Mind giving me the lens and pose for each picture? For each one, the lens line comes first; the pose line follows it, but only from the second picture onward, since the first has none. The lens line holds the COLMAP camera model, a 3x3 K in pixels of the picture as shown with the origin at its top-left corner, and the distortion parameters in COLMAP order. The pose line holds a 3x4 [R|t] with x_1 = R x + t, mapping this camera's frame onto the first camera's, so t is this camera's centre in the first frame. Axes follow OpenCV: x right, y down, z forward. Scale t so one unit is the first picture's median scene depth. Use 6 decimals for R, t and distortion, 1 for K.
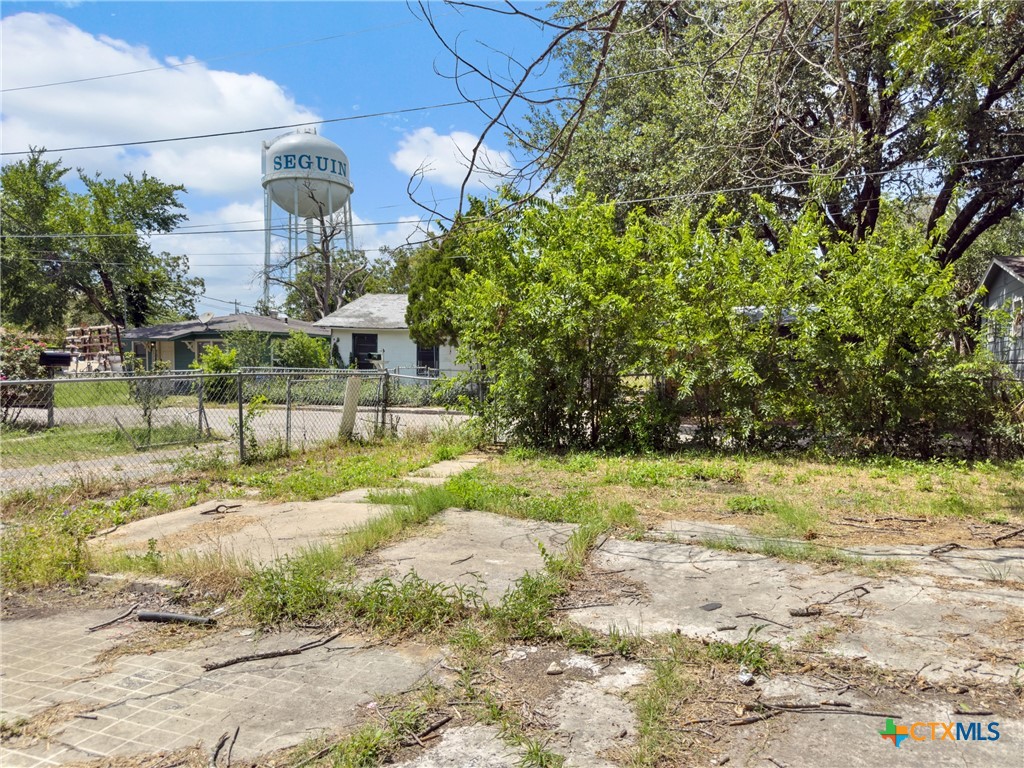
lens RADIAL K [[730.0, 0, 512.0], [0, 730.0, 384.0], [0, 0, 1]] dist [0.002574, -0.007094]
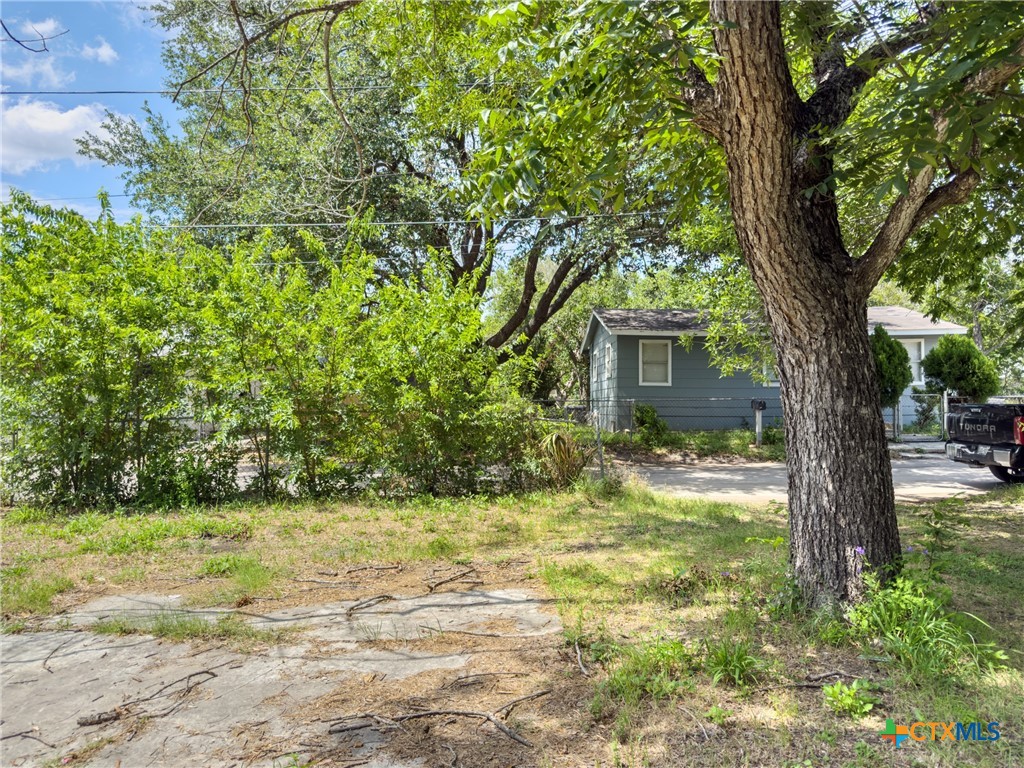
lens RADIAL K [[738.7, 0, 512.0], [0, 738.7, 384.0], [0, 0, 1]] dist [-0.044441, 0.000802]
pose [[0.901128, 0.006753, 0.433501, 0.398212], [0.014871, 0.998809, -0.046472, -0.016956], [-0.433298, 0.048324, 0.899954, 0.041174]]
